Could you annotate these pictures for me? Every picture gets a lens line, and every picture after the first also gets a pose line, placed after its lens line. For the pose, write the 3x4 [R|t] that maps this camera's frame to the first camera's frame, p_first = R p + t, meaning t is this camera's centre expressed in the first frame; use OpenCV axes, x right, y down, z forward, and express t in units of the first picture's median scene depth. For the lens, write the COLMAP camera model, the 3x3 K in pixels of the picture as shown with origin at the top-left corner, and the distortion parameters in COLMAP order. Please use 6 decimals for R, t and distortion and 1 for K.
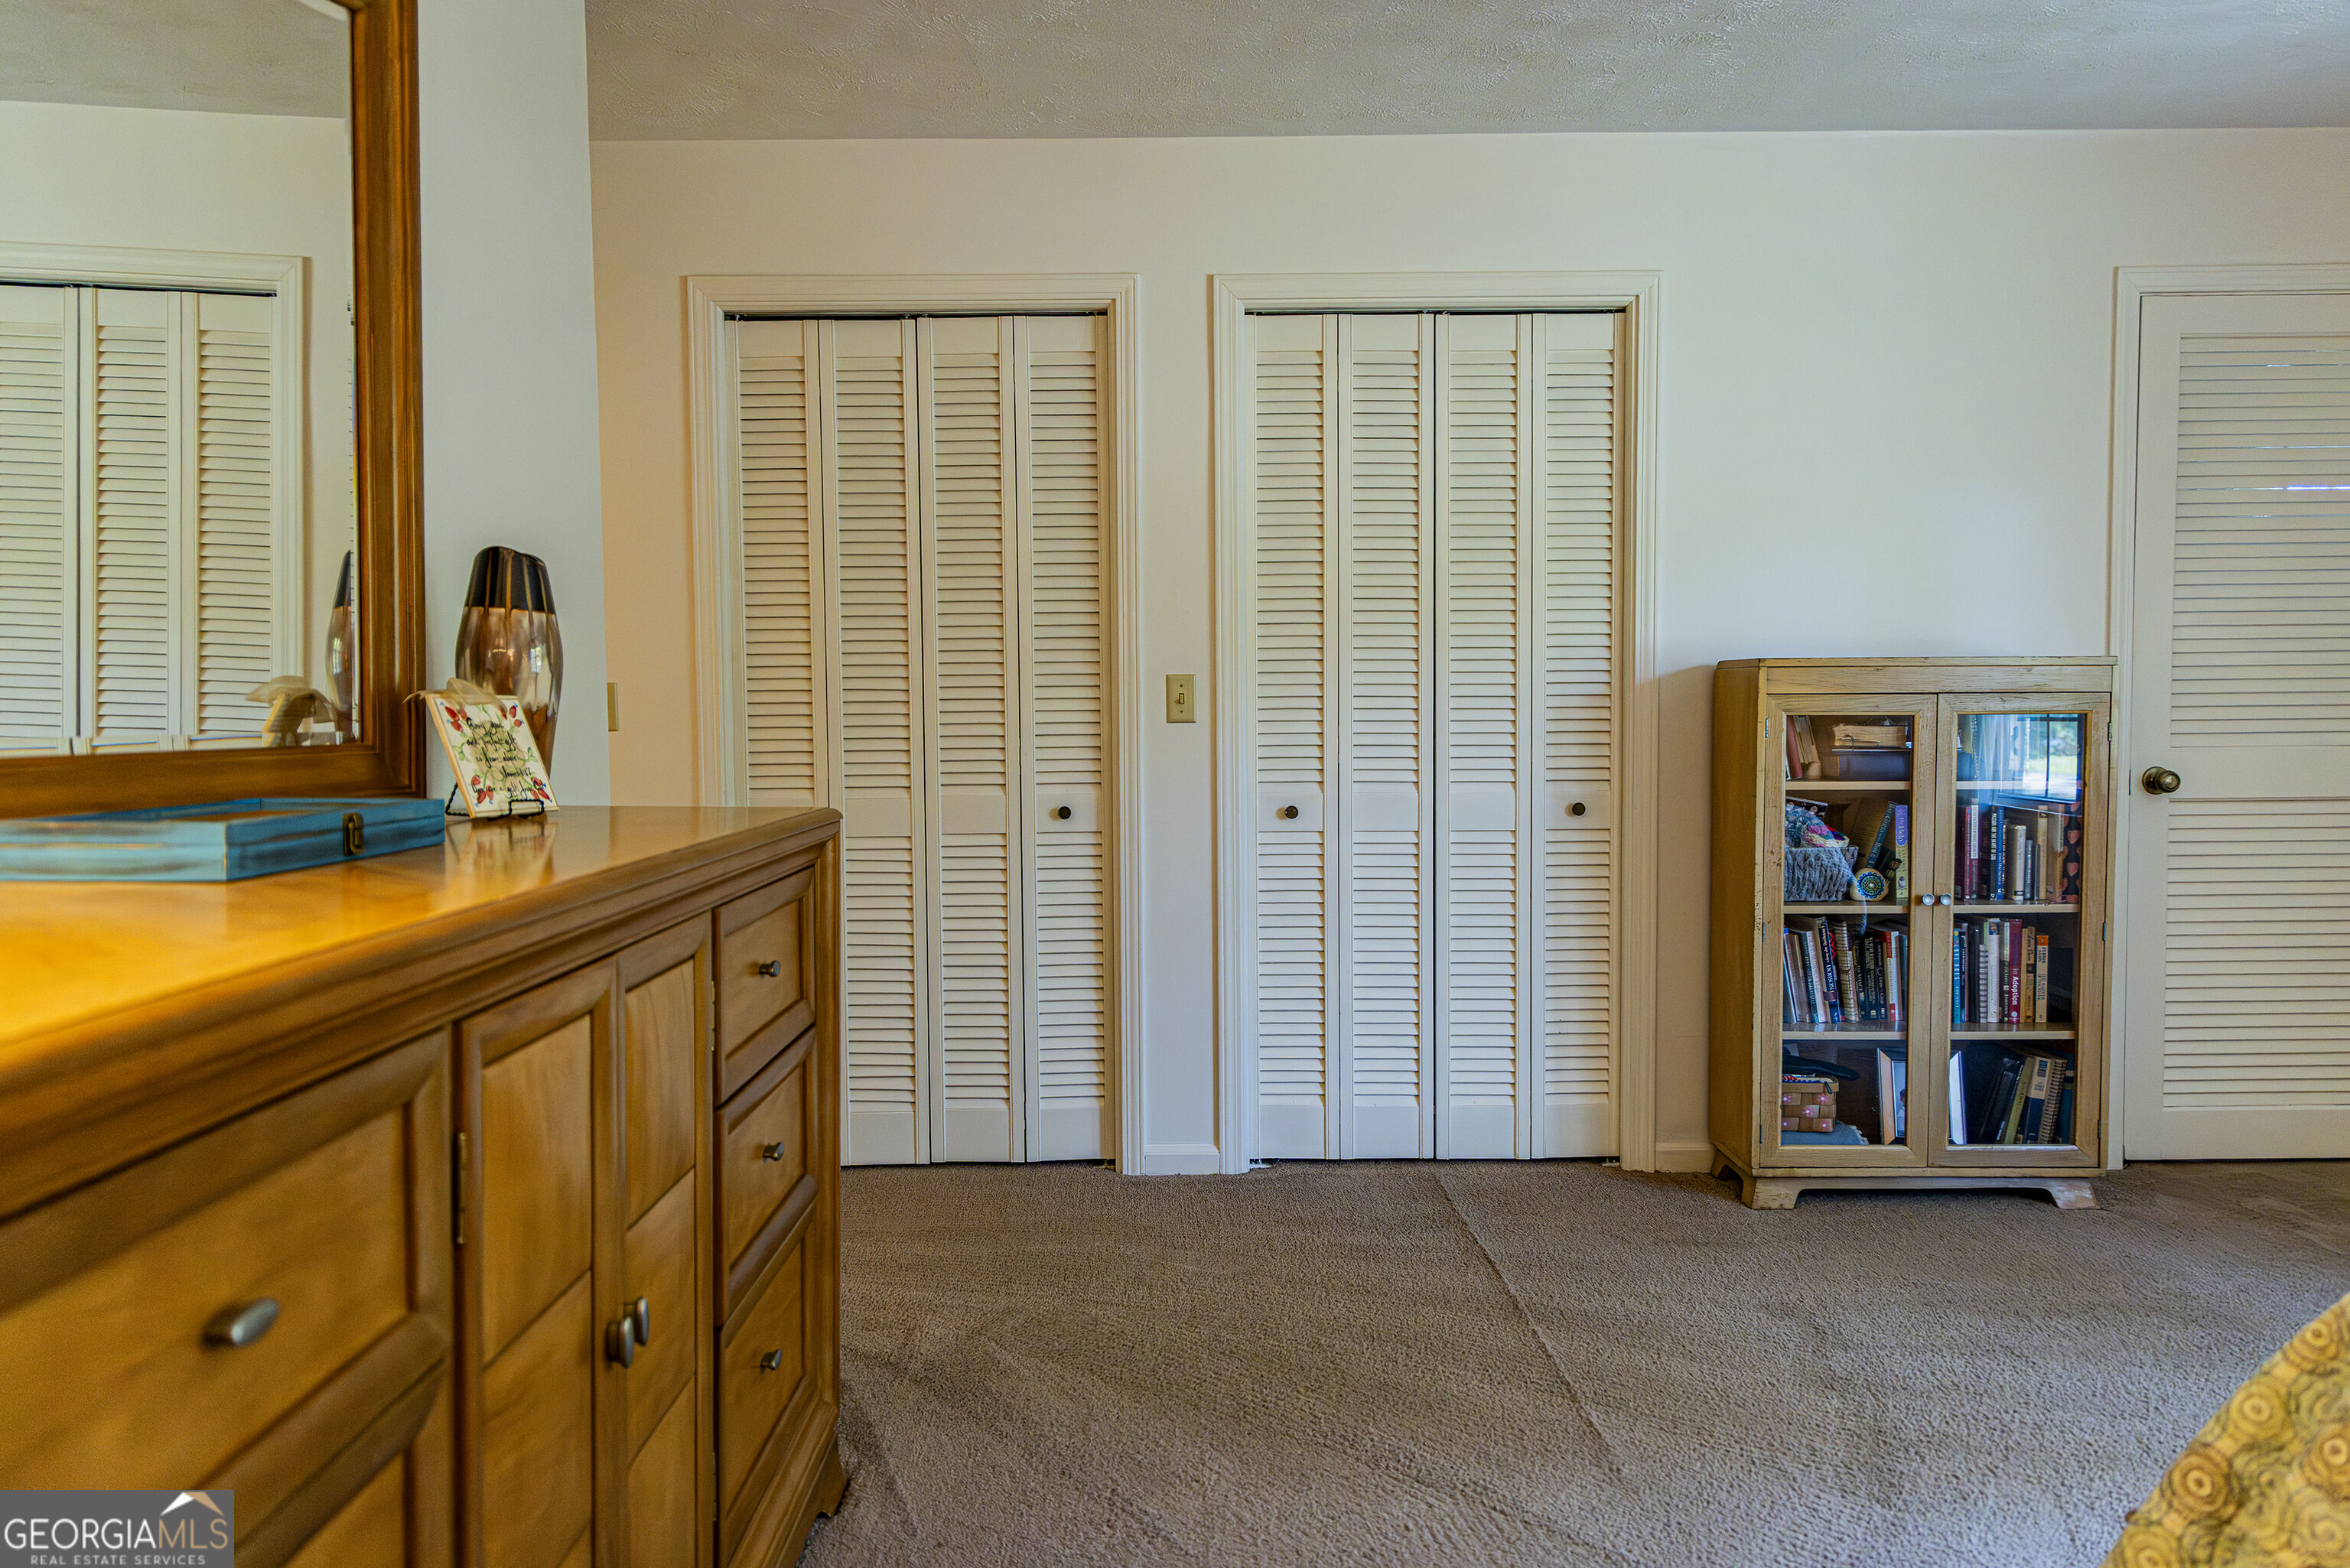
lens RADIAL K [[1638.7, 0, 1168.9], [0, 1638.7, 771.1], [0, 0, 1]] dist [0.026105, -0.008526]
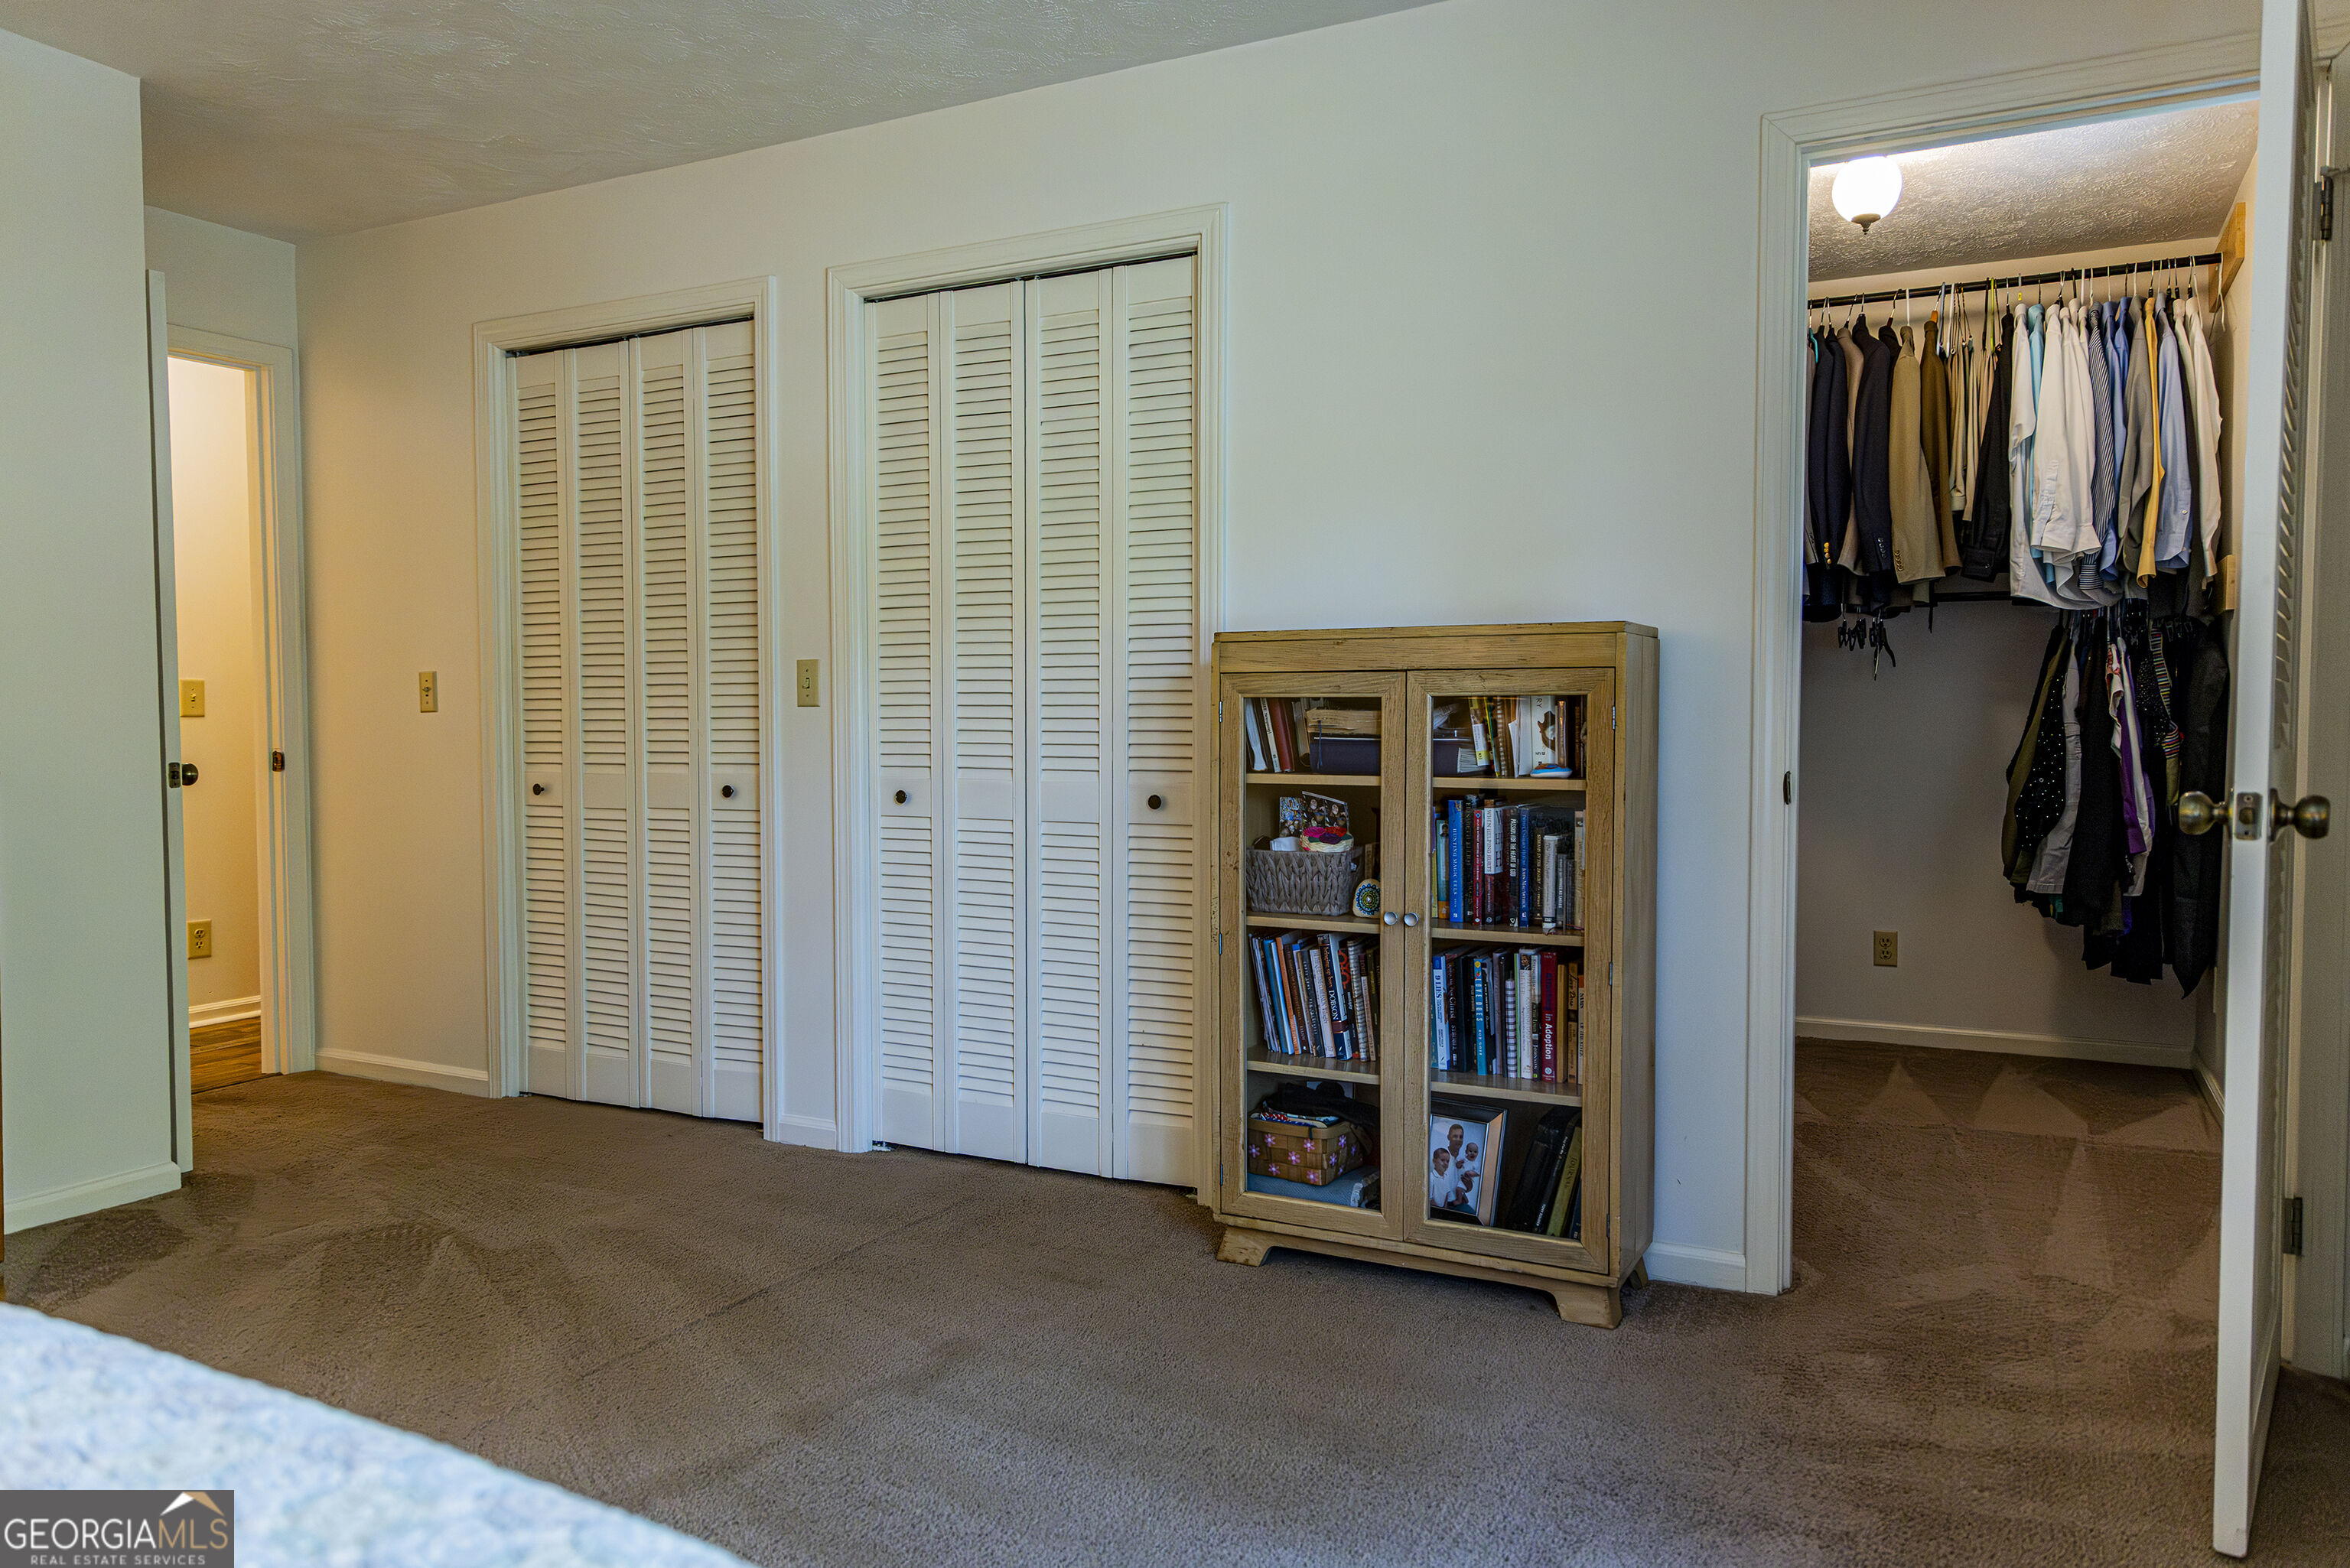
lens RADIAL K [[1638.7, 0, 1172.8], [0, 1638.7, 775.7], [0, 0, 1]] dist [0.026105, -0.008526]
pose [[0.882467, 0.022330, -0.469843, 0.697317], [-0.024221, 0.999705, 0.002019, 0.006429], [0.469750, 0.009598, 0.882748, 0.200450]]
